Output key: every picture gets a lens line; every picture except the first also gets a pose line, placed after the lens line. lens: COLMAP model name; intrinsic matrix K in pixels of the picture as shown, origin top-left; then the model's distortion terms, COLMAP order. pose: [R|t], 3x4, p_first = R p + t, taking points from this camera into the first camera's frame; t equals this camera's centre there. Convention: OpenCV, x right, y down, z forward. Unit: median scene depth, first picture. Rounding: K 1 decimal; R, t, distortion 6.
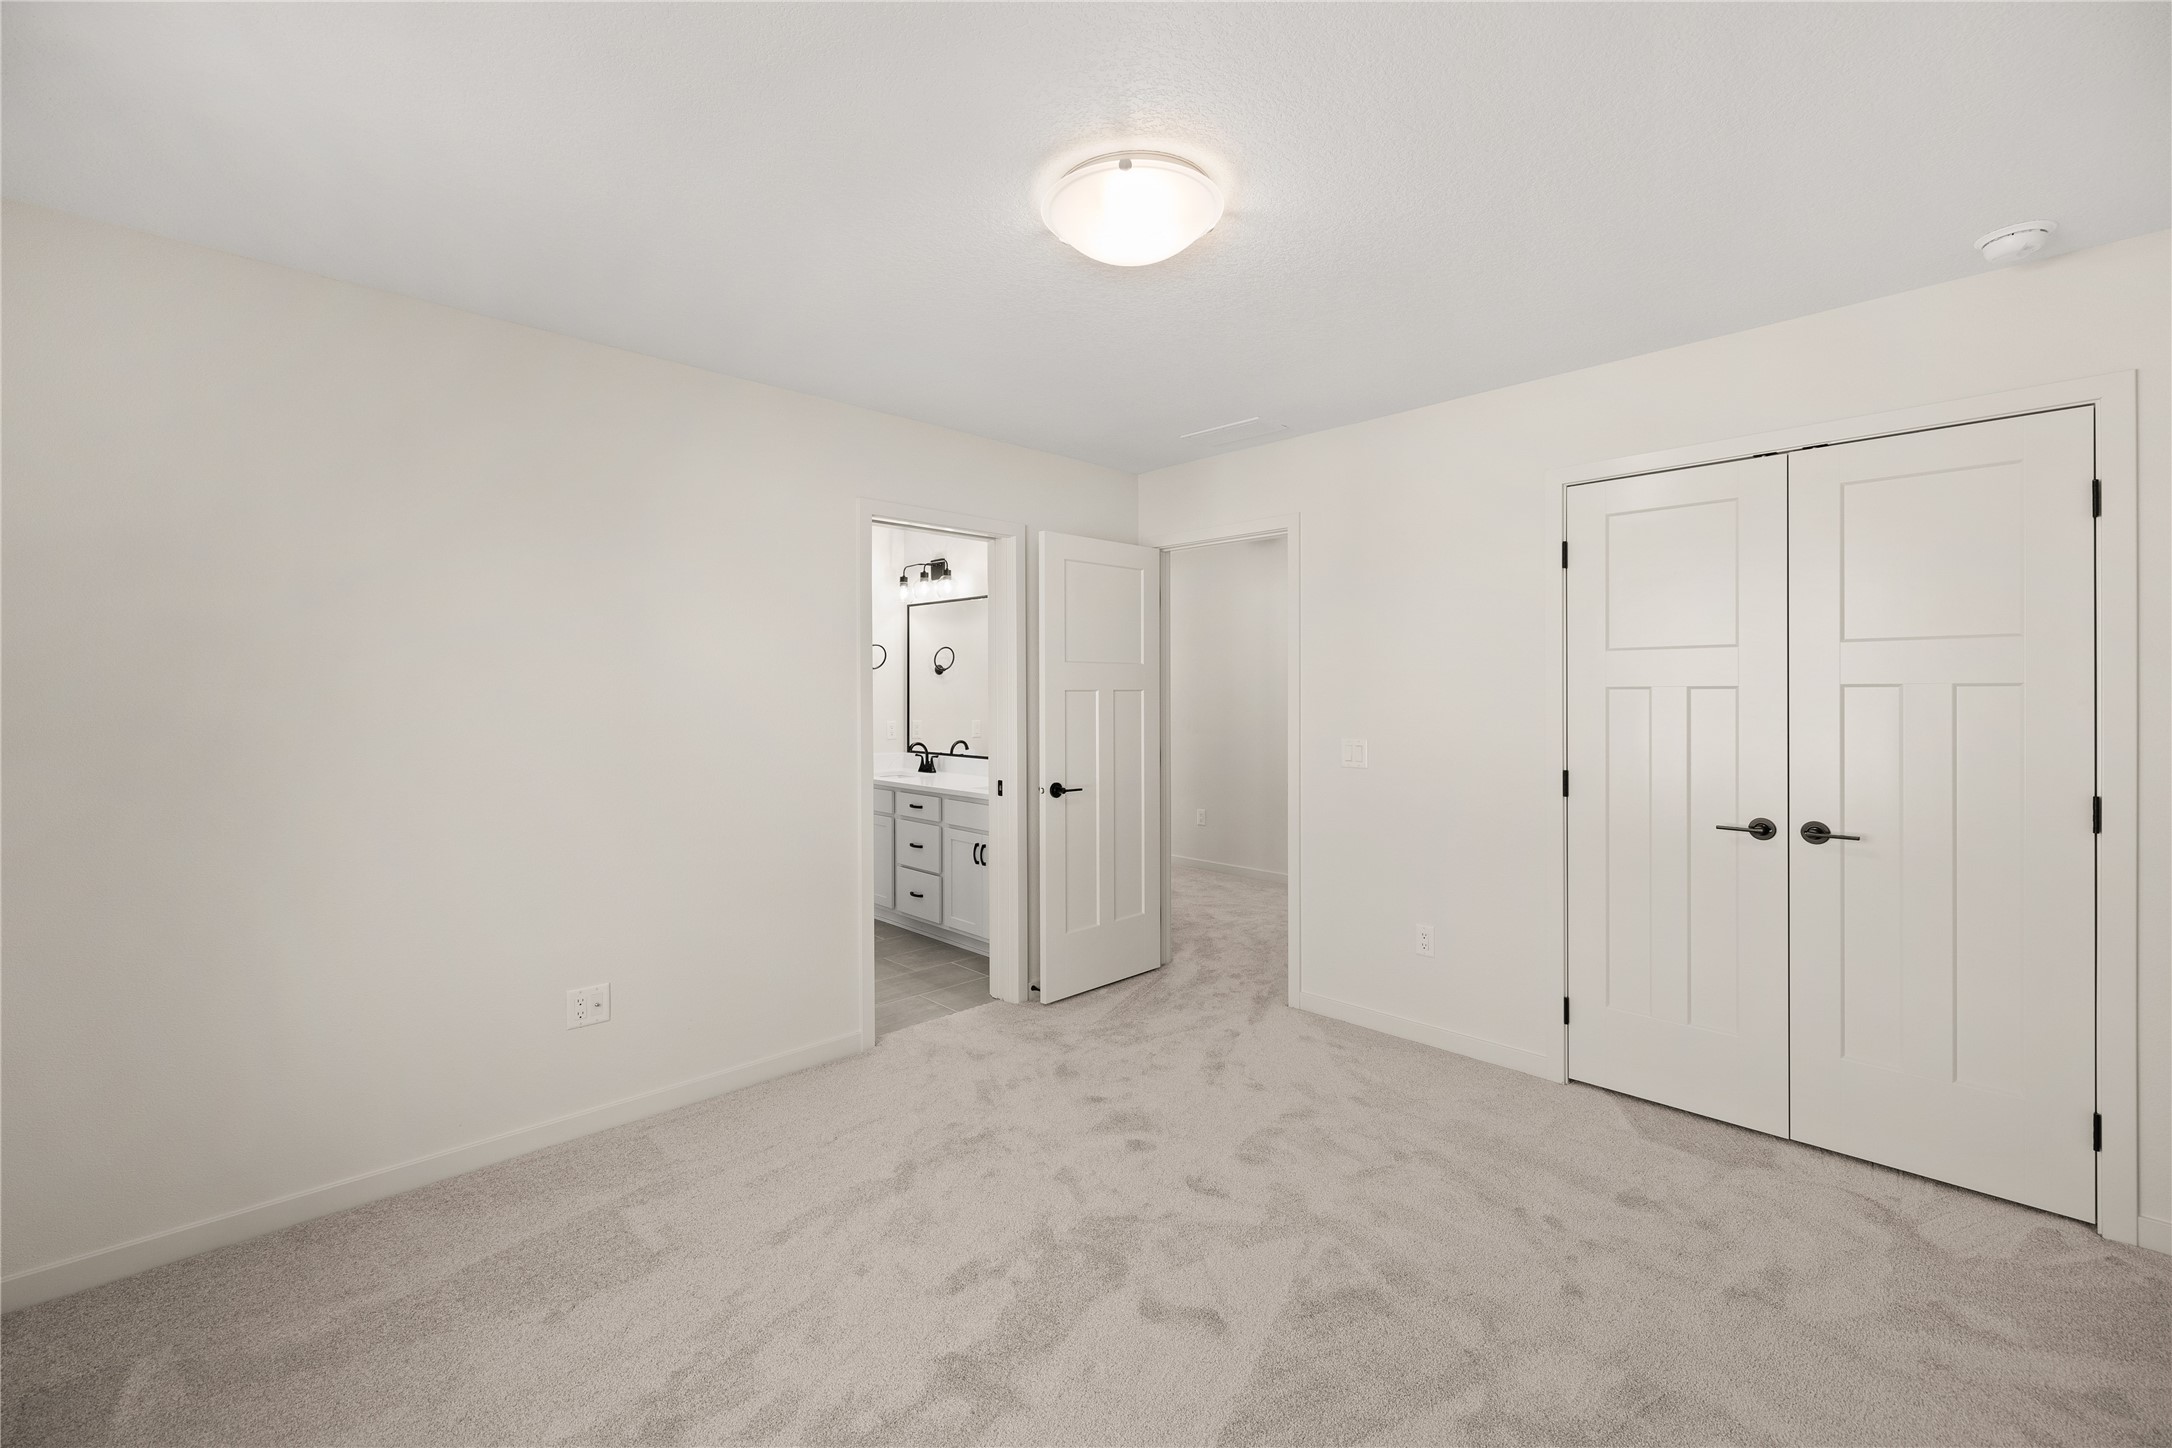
lens RADIAL K [[924.4, 0, 1074.9], [0, 924.4, 701.3], [0, 0, 1]] dist [0.004722, -0.000158]
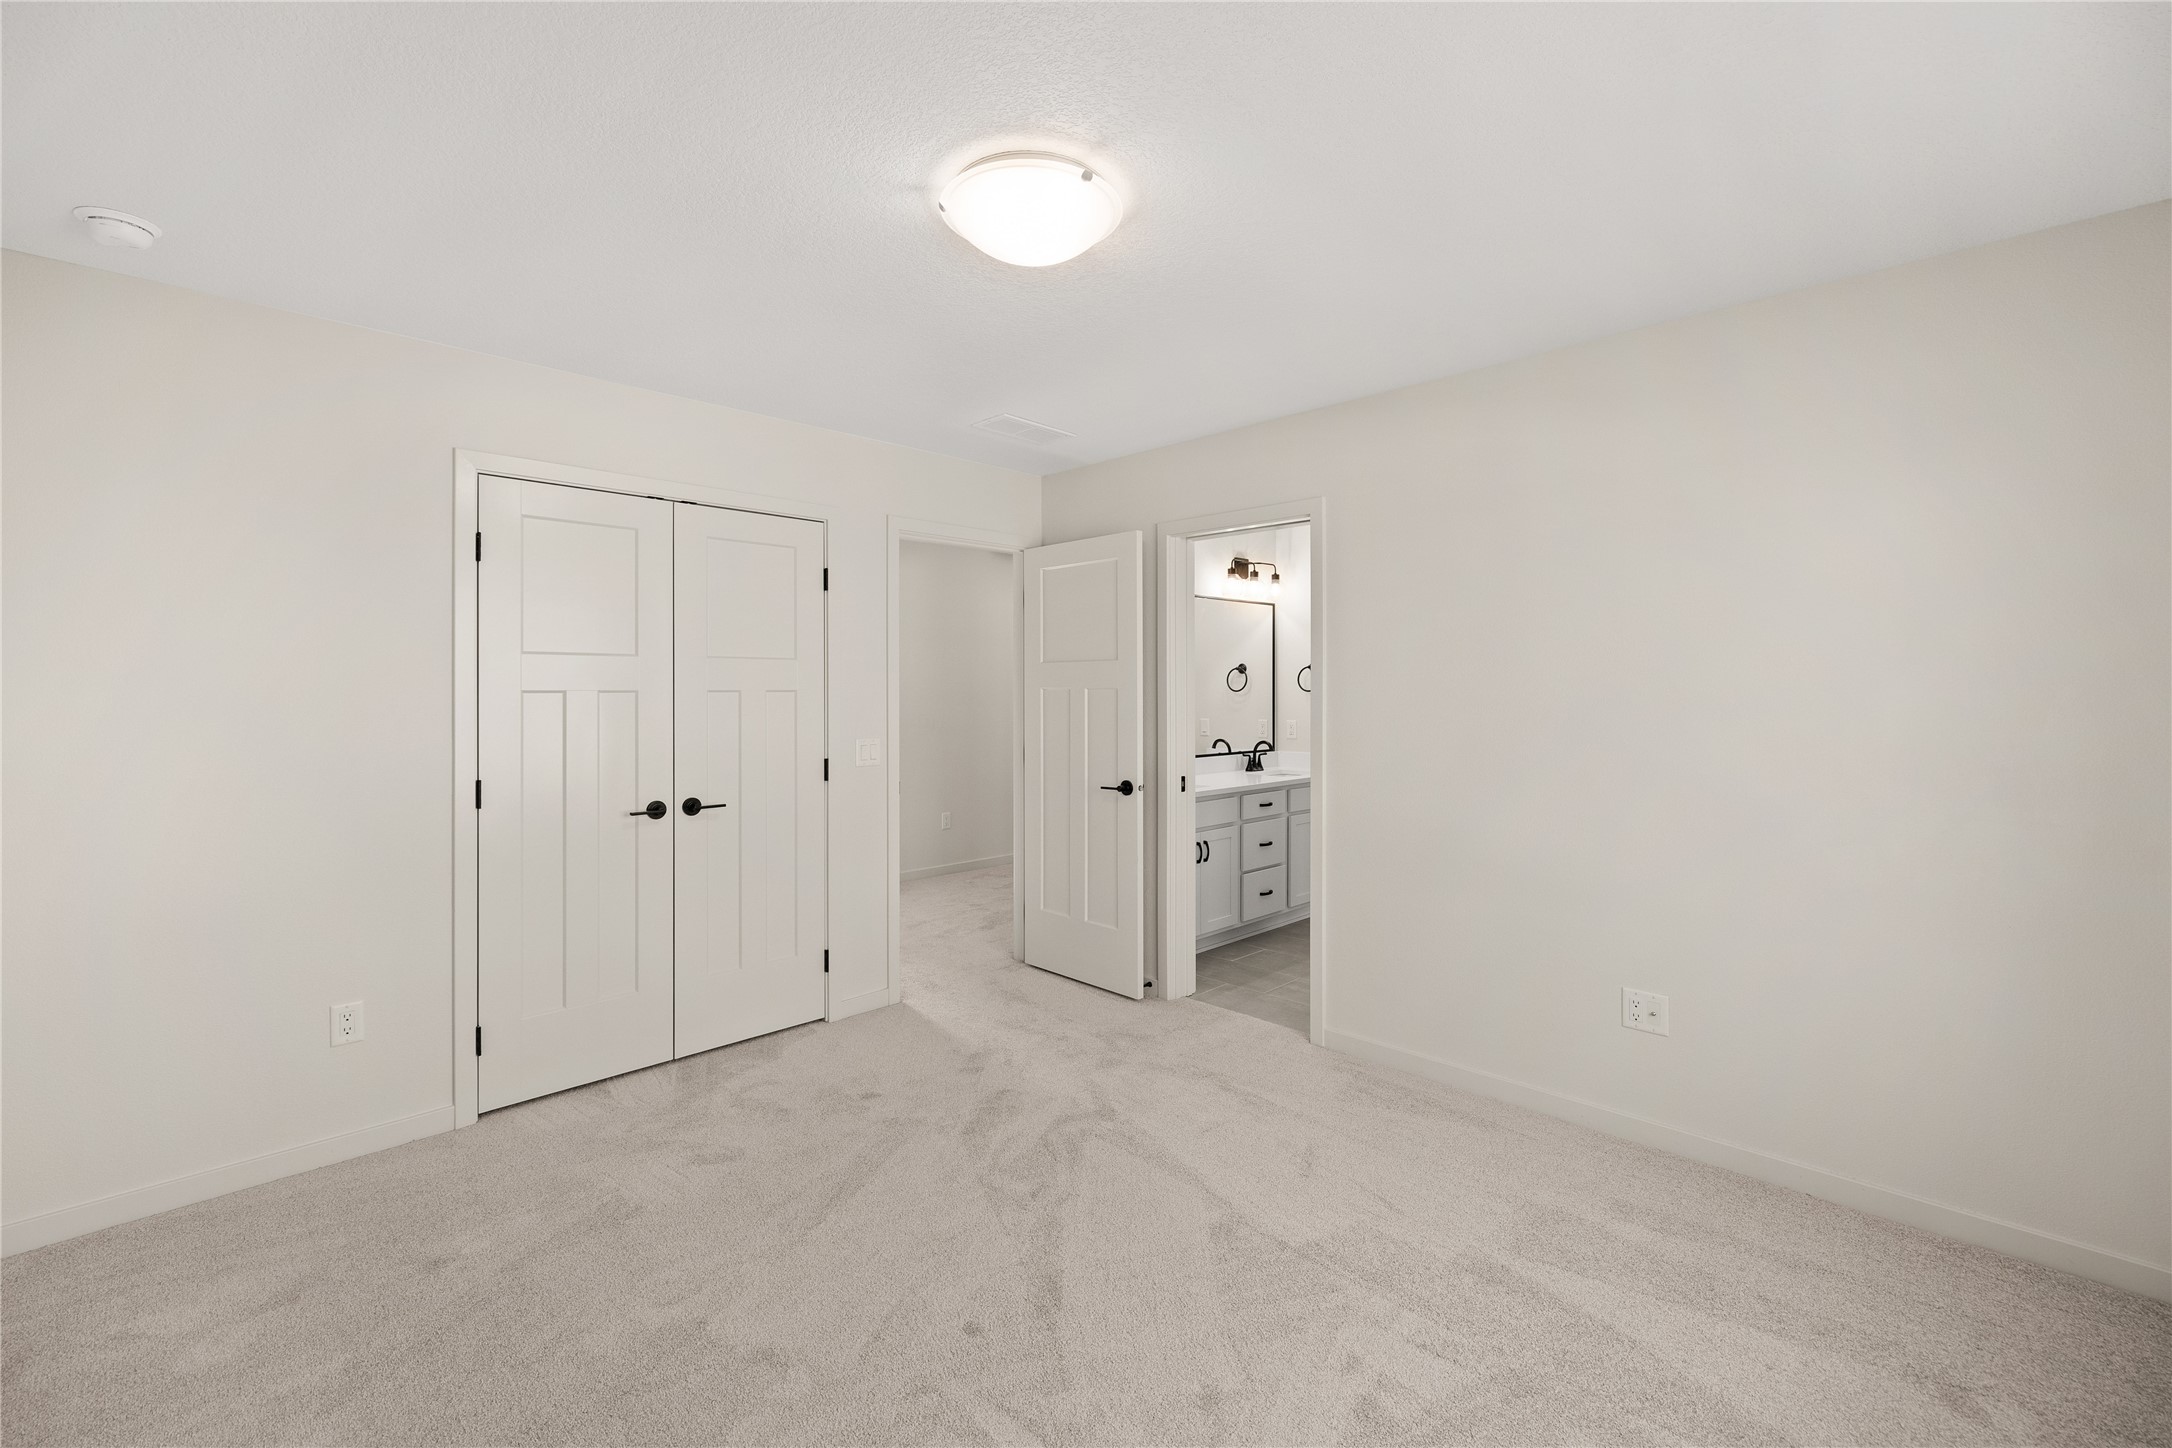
lens RADIAL K [[924.4, 0, 1076.1], [0, 924.4, 704.8], [0, 0, 1]] dist [0.004722, -0.000158]
pose [[-0.032529, -0.009526, 0.999425, -0.678873], [0.013120, 0.999864, 0.009957, -0.003794], [-0.999385, 0.013437, -0.032400, 0.722184]]
